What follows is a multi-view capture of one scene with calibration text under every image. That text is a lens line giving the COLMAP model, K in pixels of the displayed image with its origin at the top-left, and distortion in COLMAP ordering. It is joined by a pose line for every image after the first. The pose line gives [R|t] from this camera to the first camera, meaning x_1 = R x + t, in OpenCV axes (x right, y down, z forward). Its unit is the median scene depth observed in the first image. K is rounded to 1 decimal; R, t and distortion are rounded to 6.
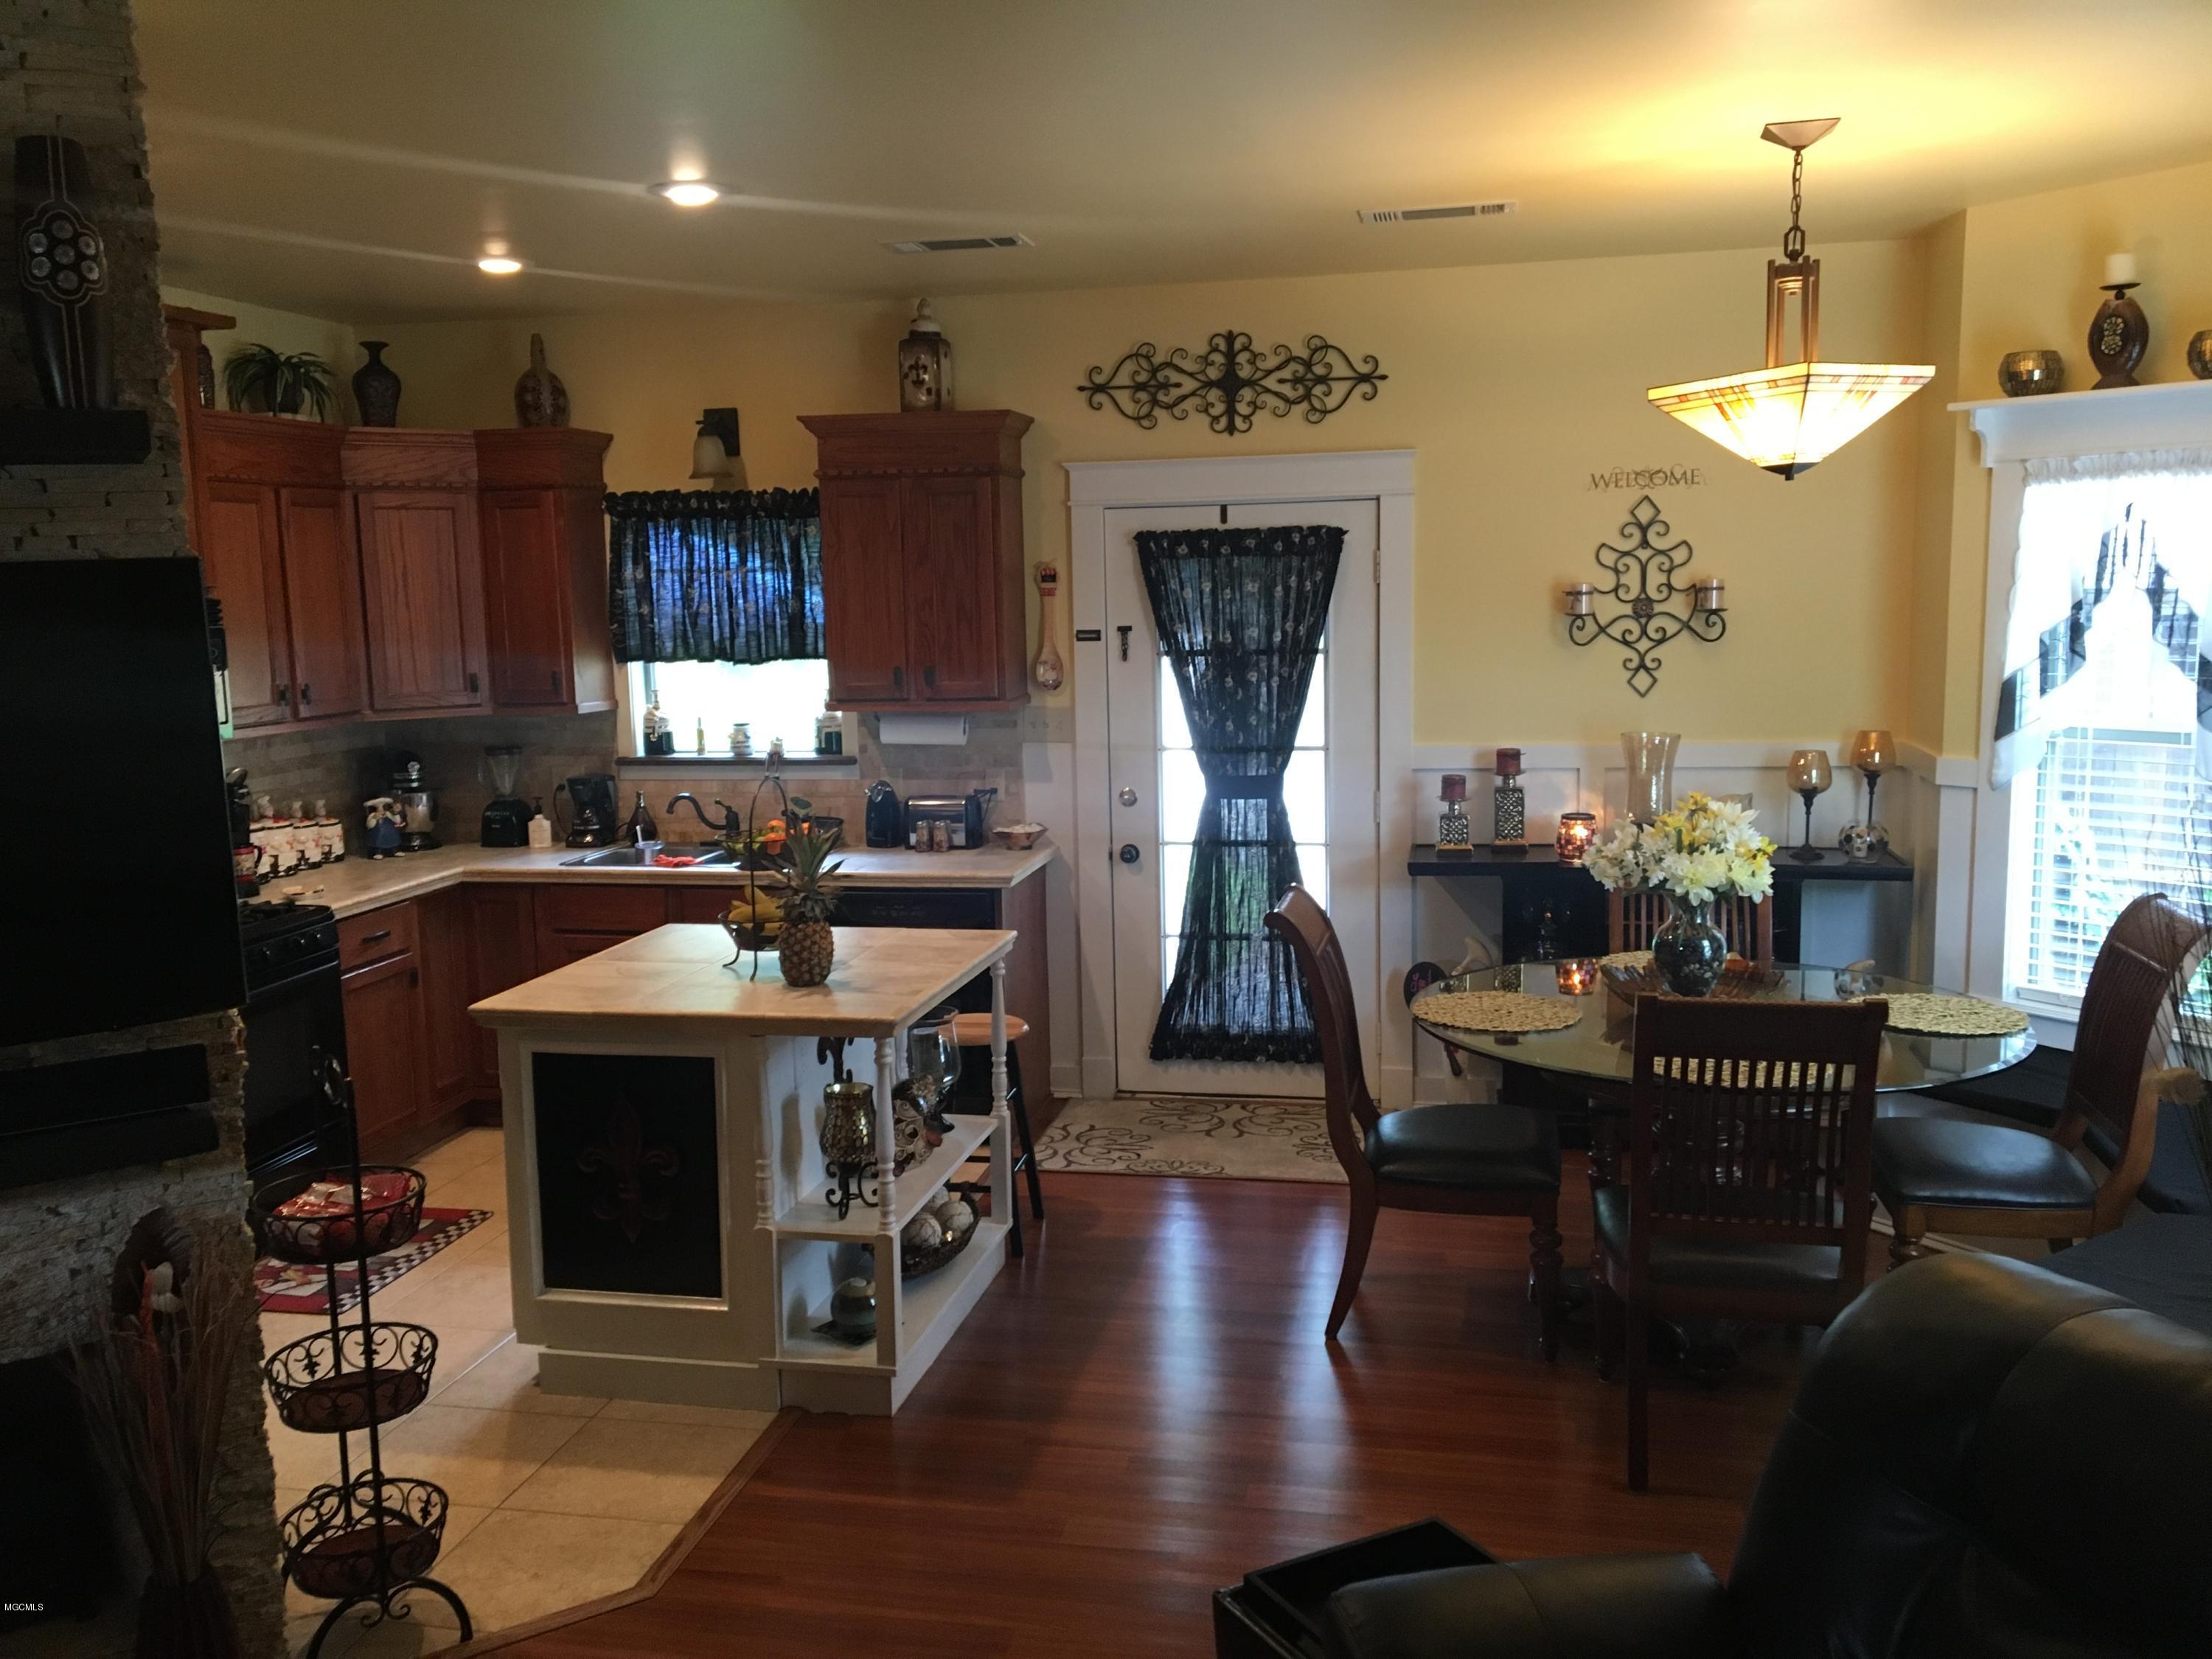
lens RADIAL K [[1855.5, 0, 1101.8], [0, 1855.5, 833.0], [0, 0, 1]] dist [0.089155, -0.126508]
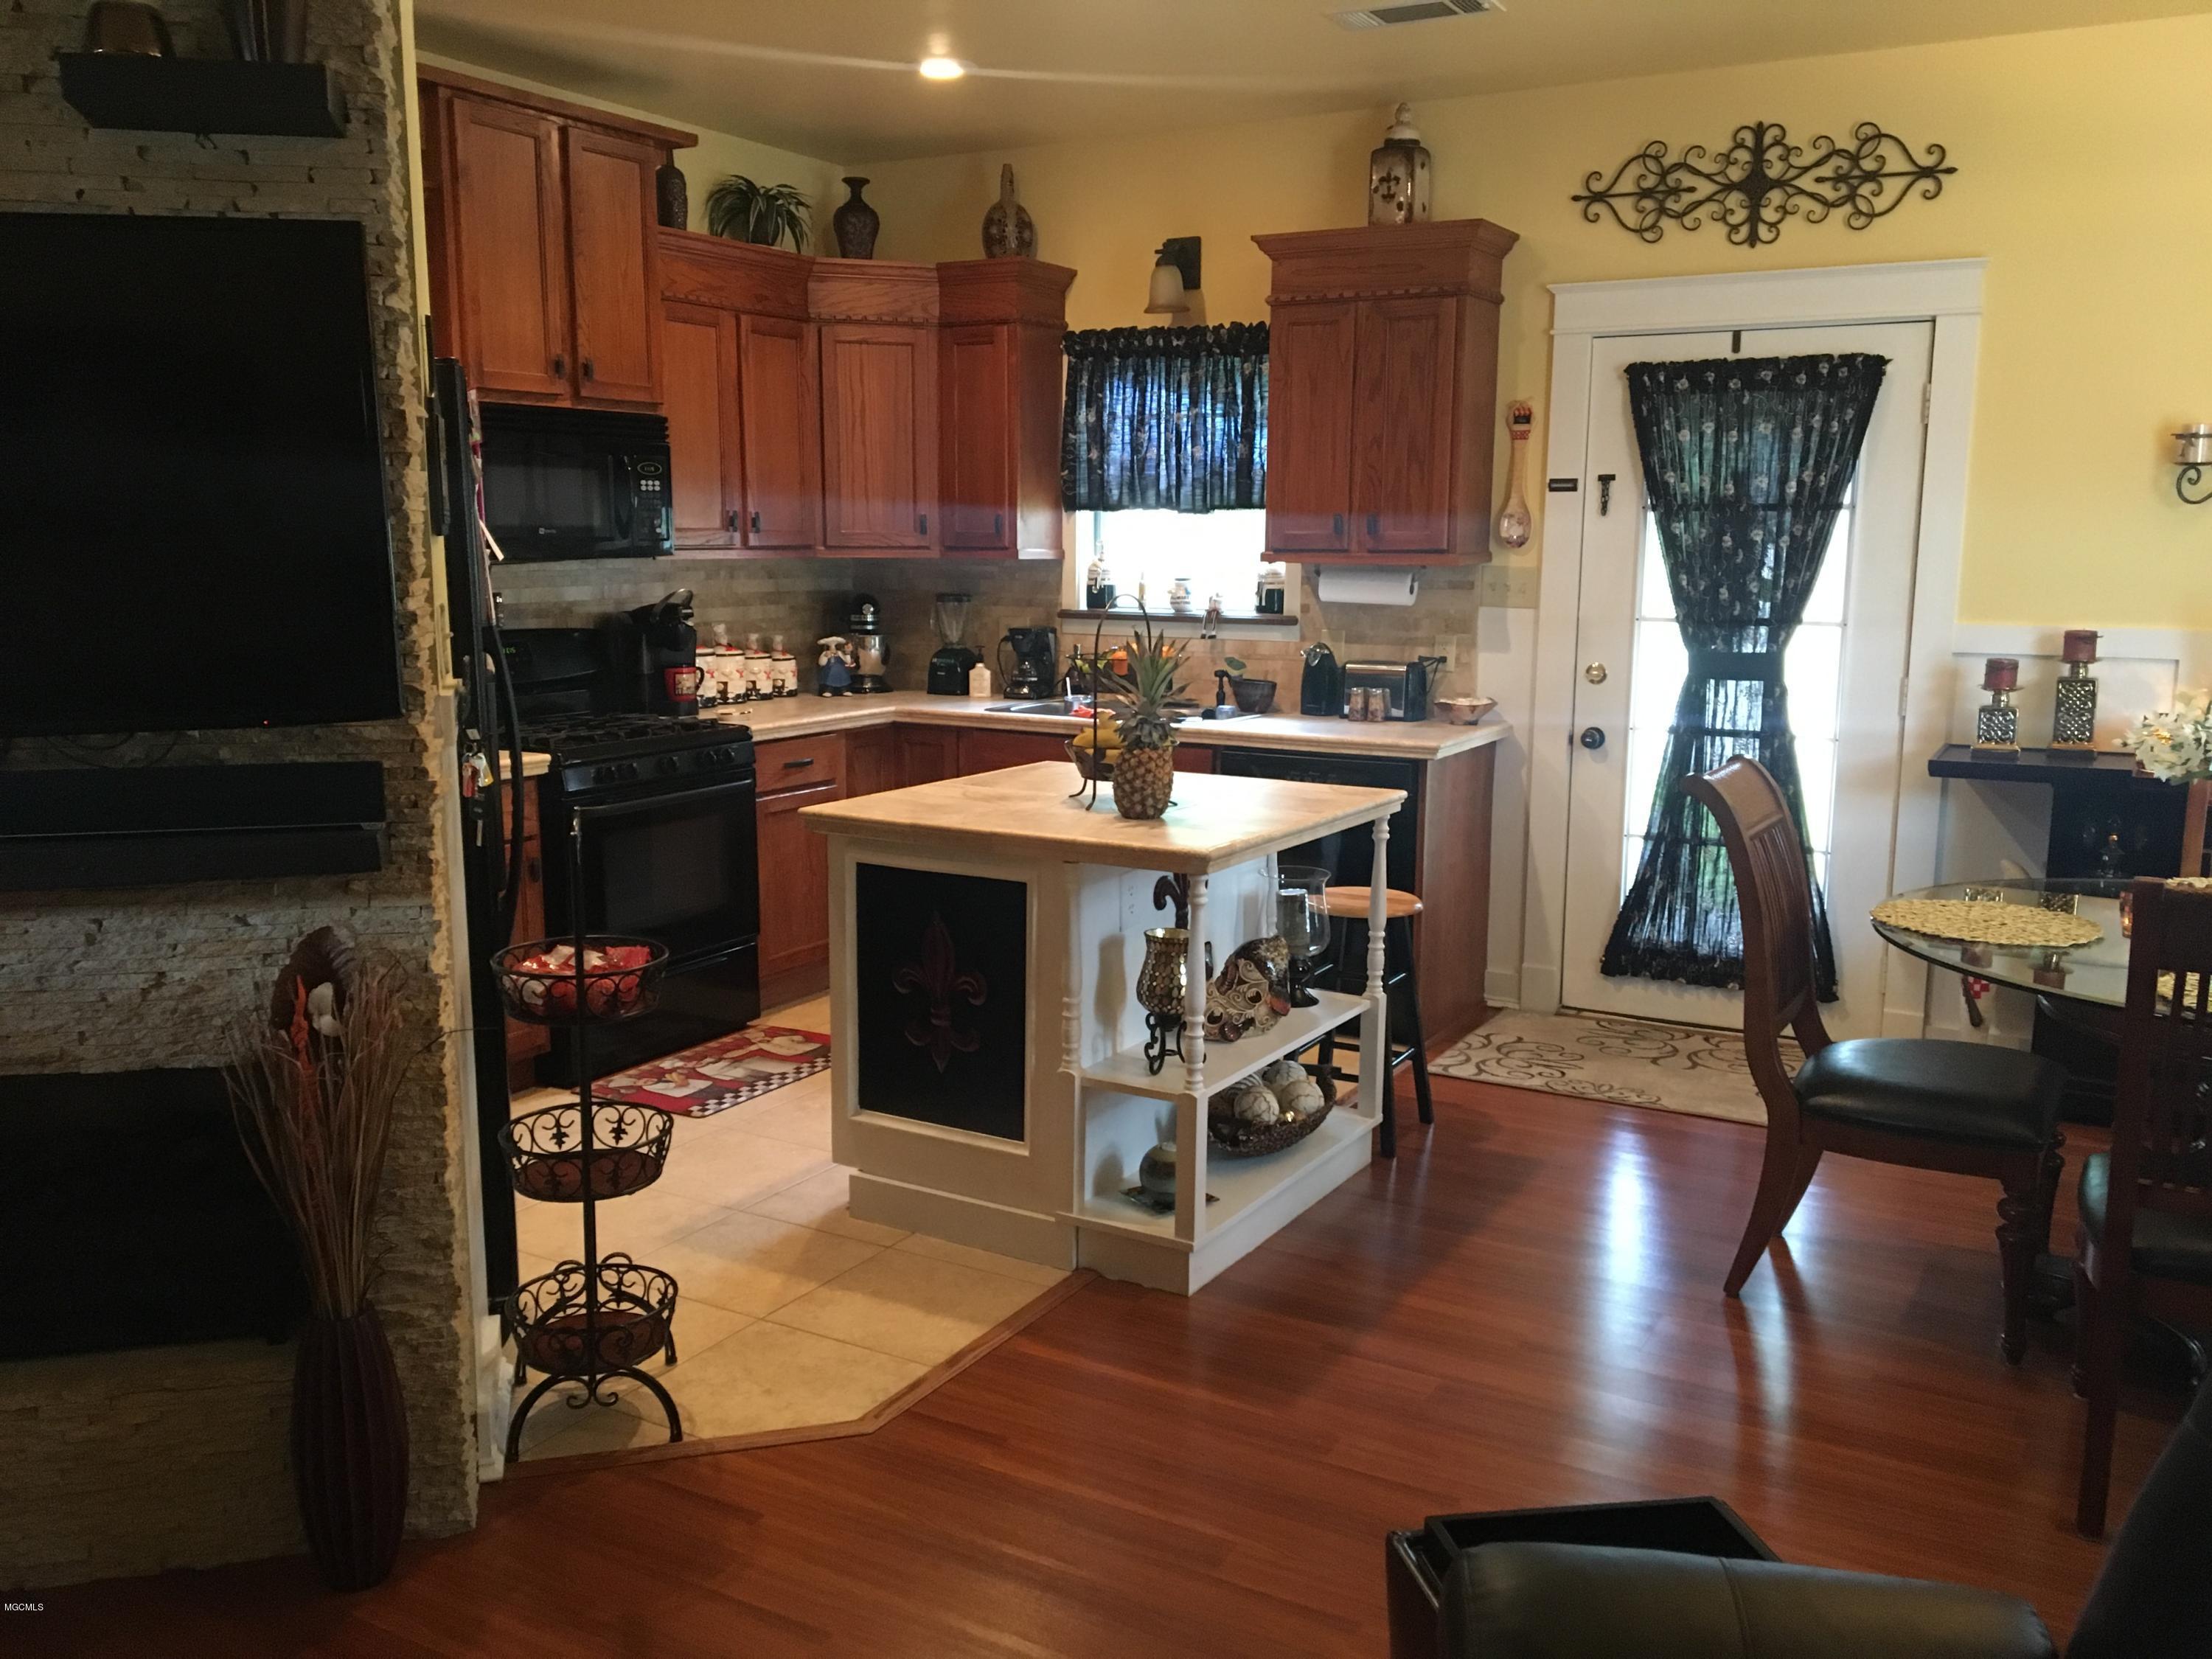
lens RADIAL K [[1841.9, 0, 1105.0], [0, 1841.9, 835.6], [0, 0, 1]] dist [0.107775, -0.199011]
pose [[0.948204, 0.077828, -0.307982, 0.073727], [-0.068476, 0.996807, 0.041075, 0.038912], [0.310195, -0.017858, 0.950505, 0.098782]]
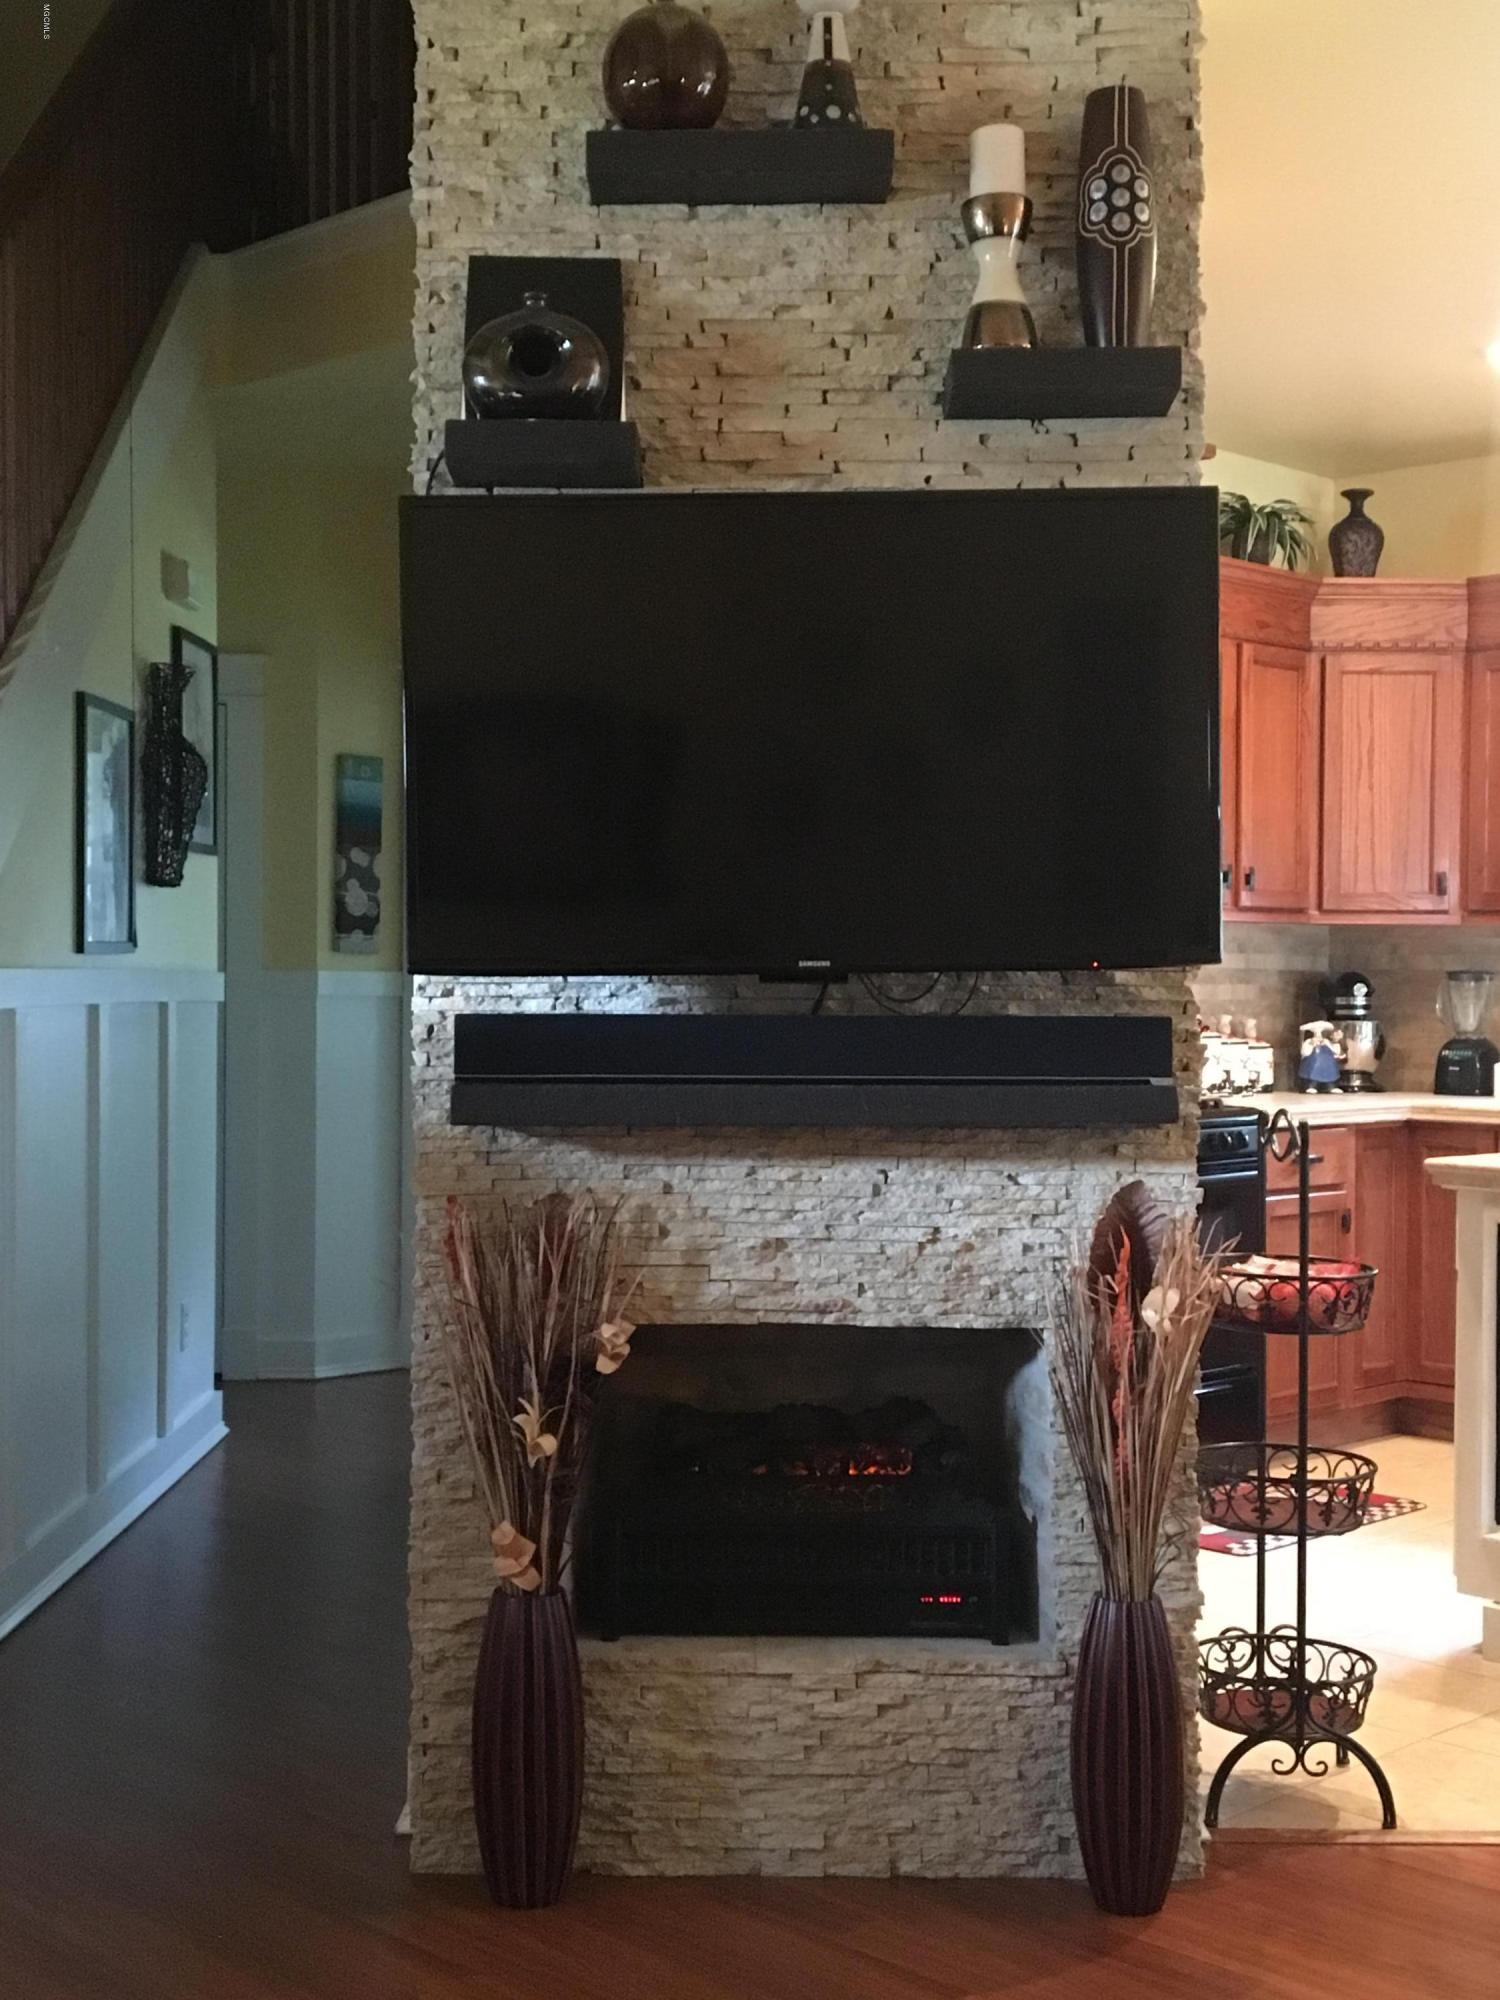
lens RADIAL K [[2519.8, 0, 750.0], [0, 2519.8, 1000.0], [0, 0, 1]] dist [0.111292, -0.040056]
pose [[0.838158, 0.028827, -0.544664, 0.016677], [-0.098801, 0.990106, -0.099638, 0.113774], [0.536404, 0.137325, 0.832714, -0.077235]]
